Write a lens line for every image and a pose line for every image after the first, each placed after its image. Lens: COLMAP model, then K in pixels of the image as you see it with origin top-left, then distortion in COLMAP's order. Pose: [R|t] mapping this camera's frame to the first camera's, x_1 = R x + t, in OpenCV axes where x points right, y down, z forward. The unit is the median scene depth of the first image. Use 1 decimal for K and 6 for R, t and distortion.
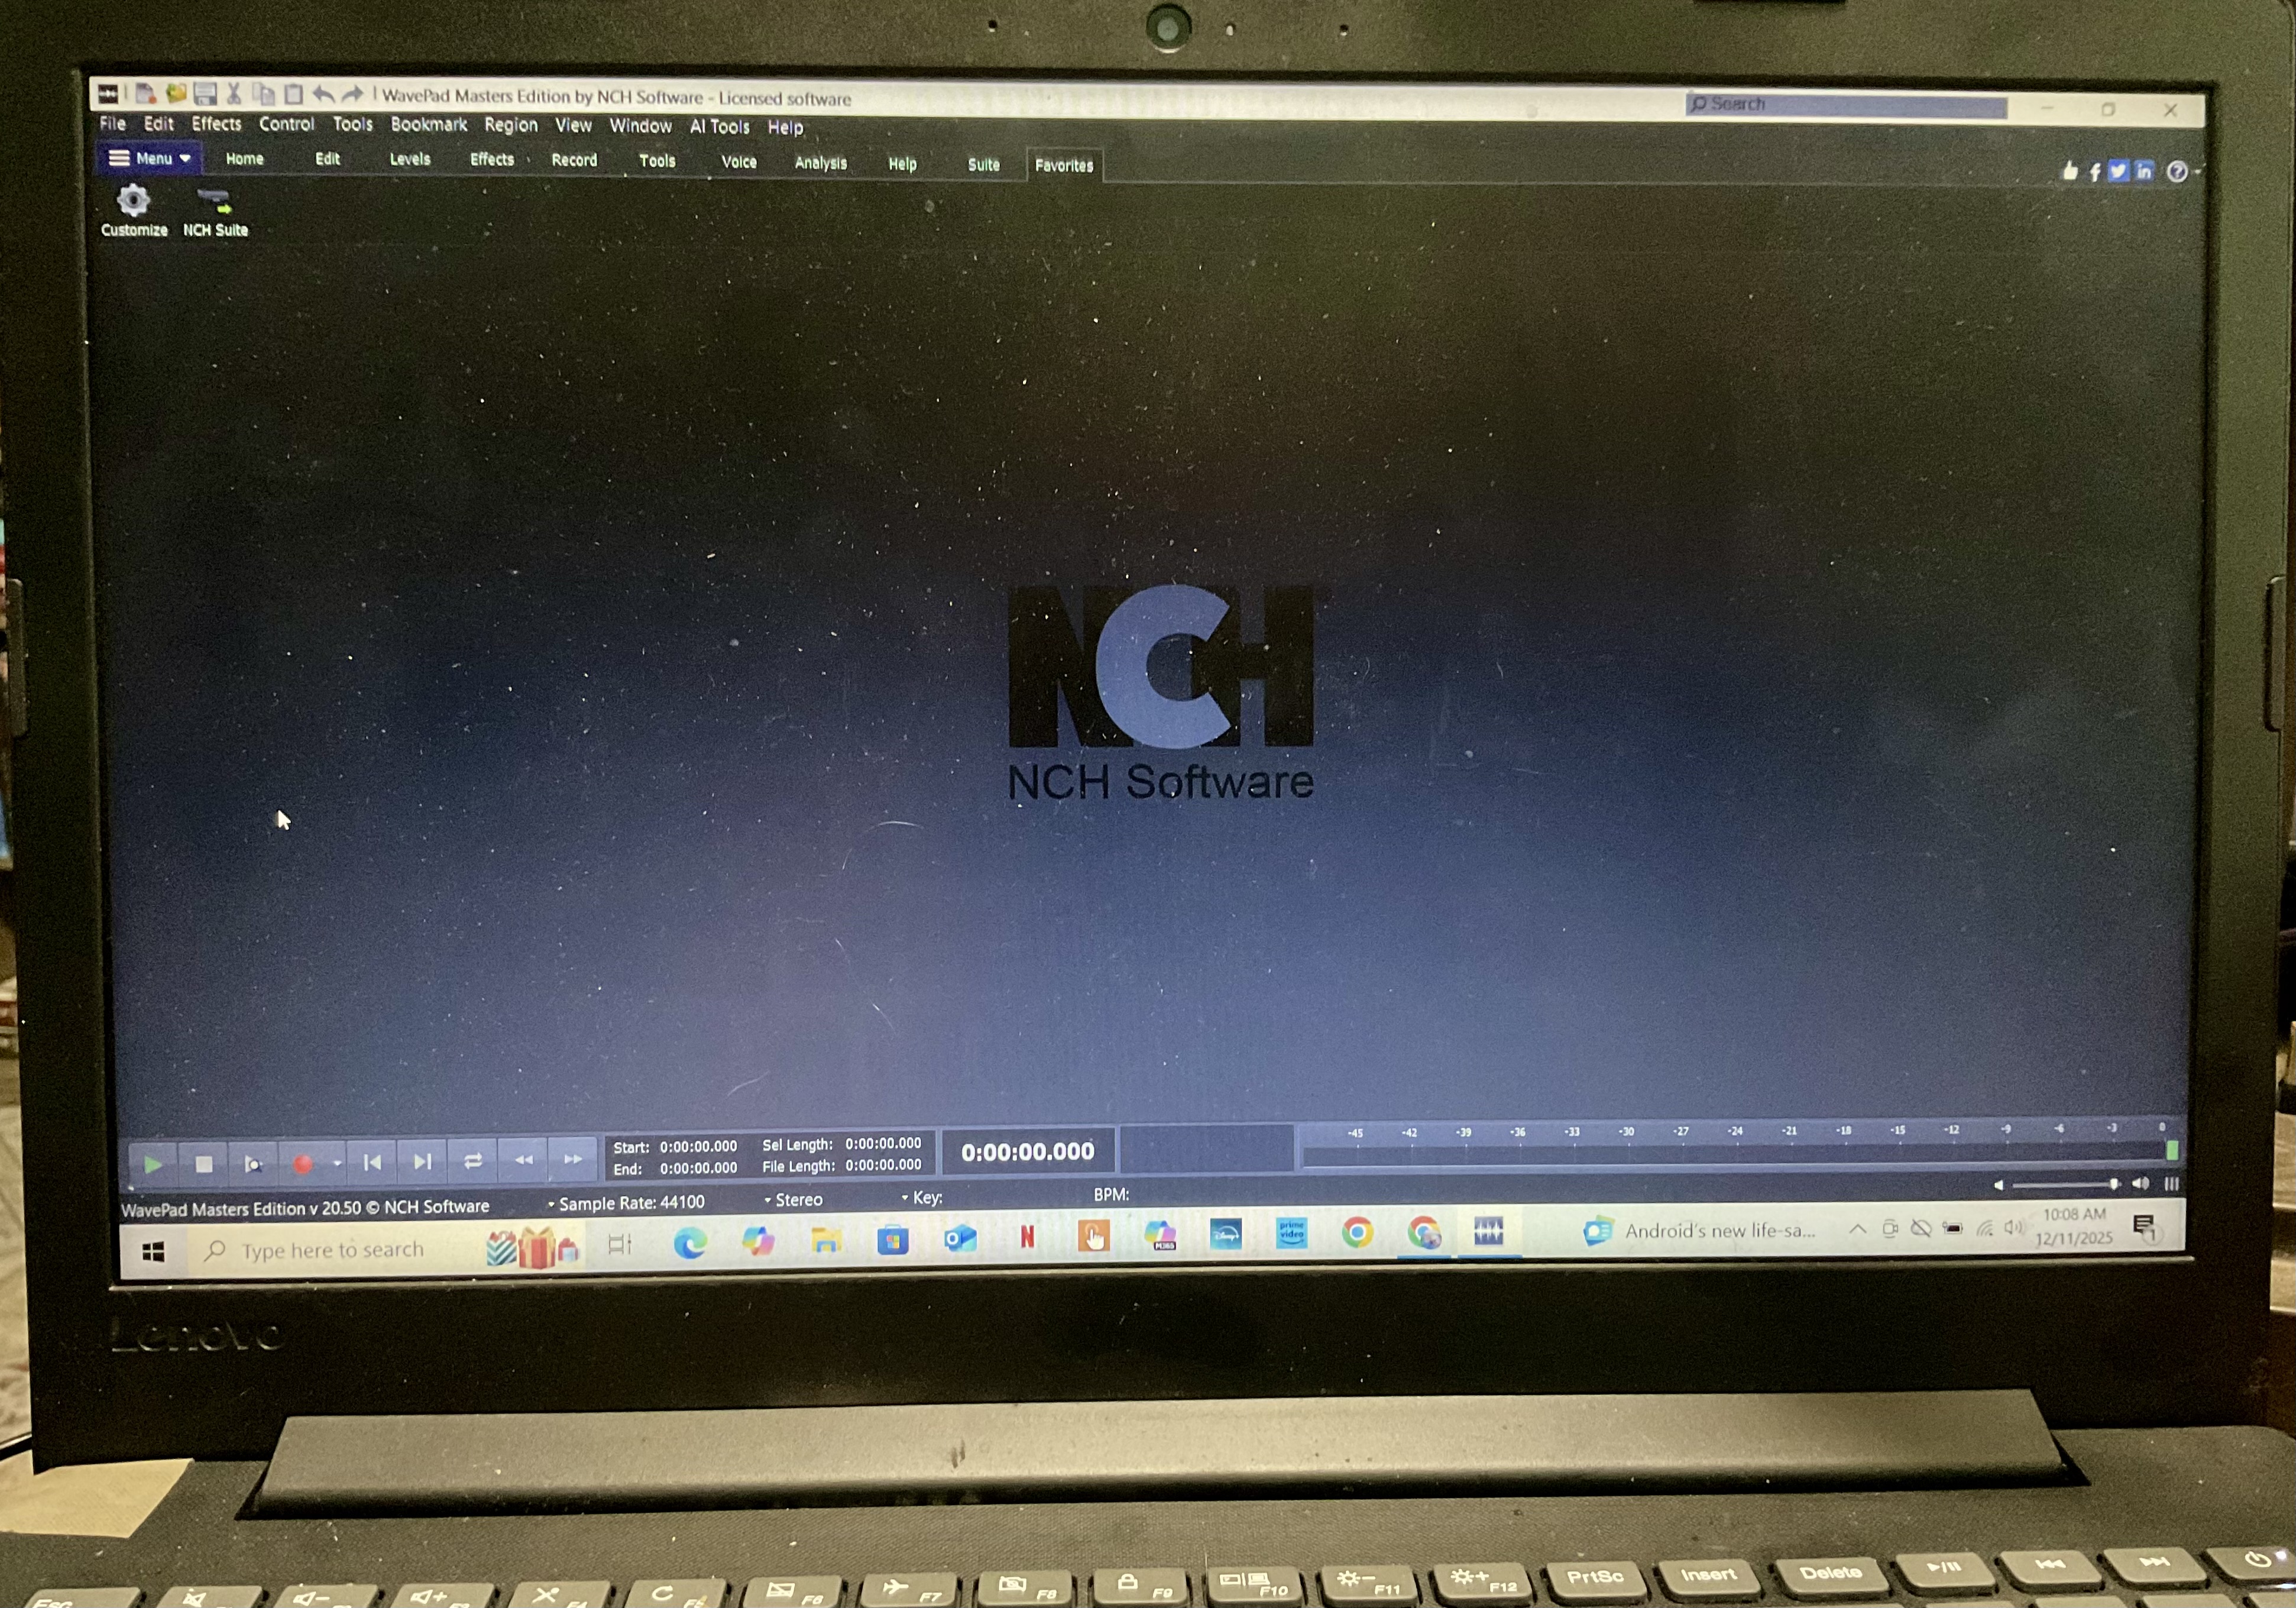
lens RADIAL K [[1966.6, 0, 1183.2], [0, 1966.6, 847.4], [0, 0, 1]] dist [0.042337, -0.112804]
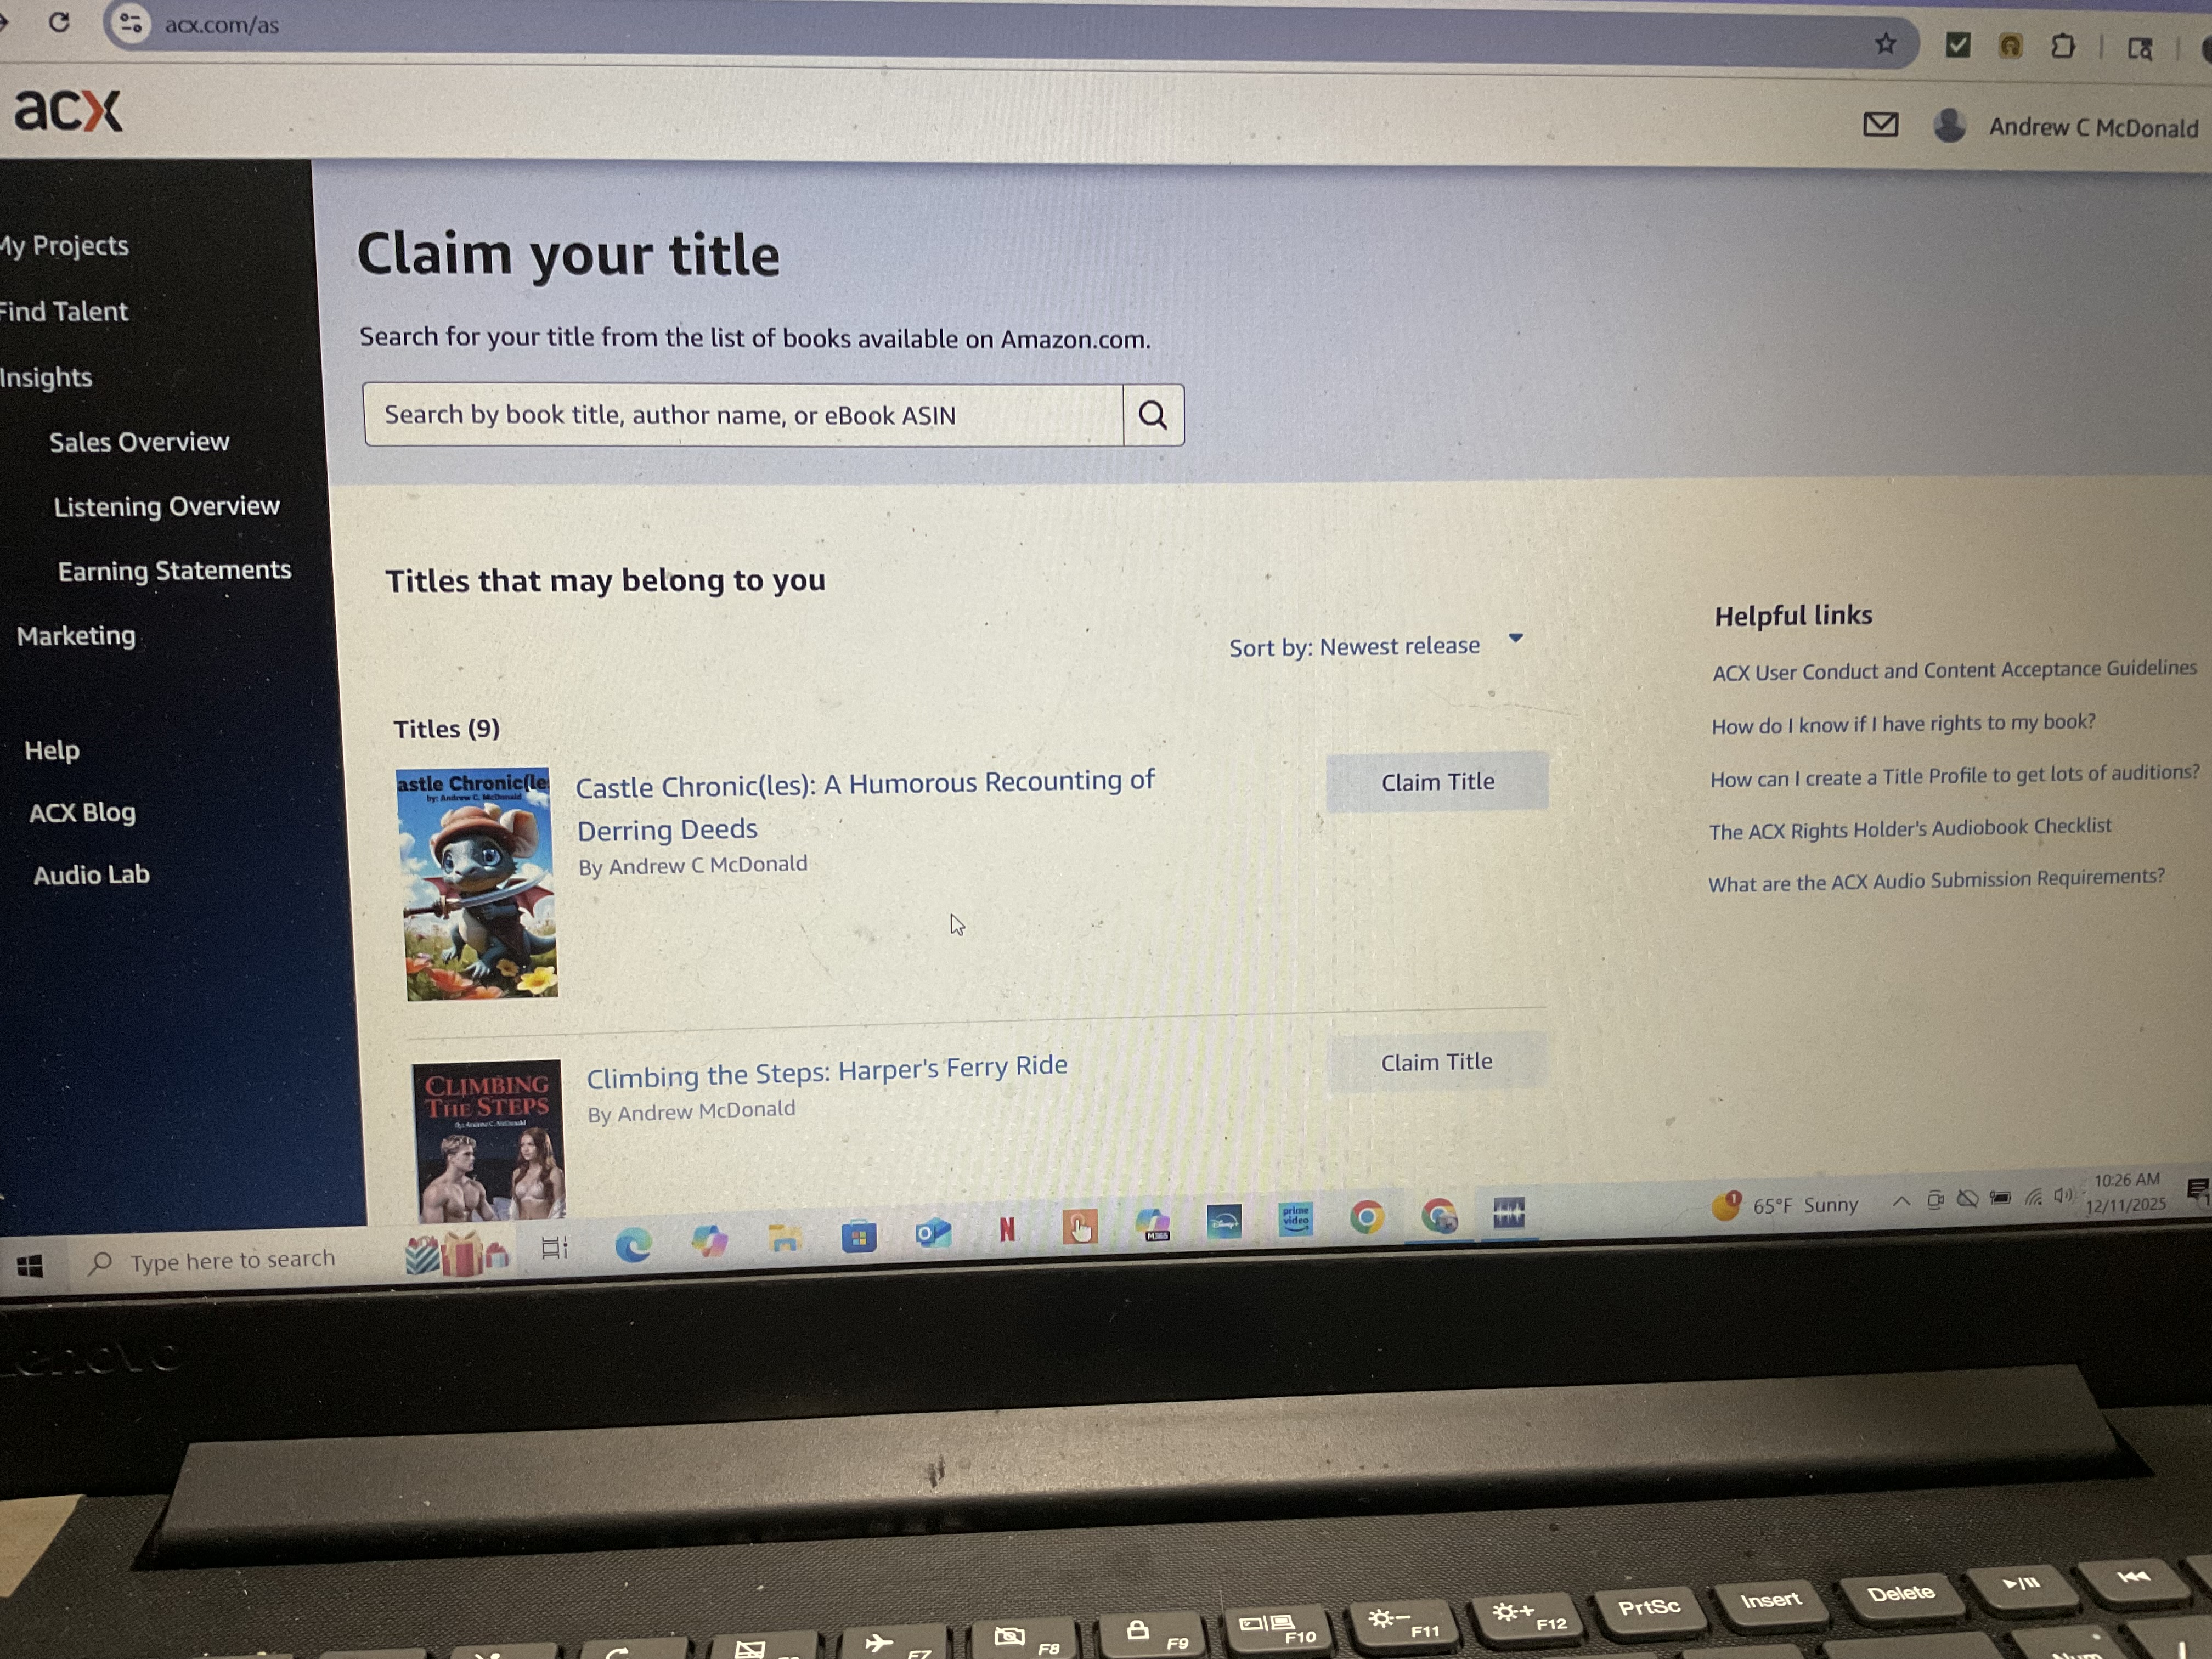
lens RADIAL K [[1755.5, 0, 1104.3], [0, 1755.5, 822.1], [0, 0, 1]] dist [0.031929, -0.084983]
pose [[0.999416, -0.010694, 0.032469, -0.059227], [0.008775, 0.998238, 0.058687, -0.037609], [-0.033039, -0.058368, 0.997748, 0.202389]]
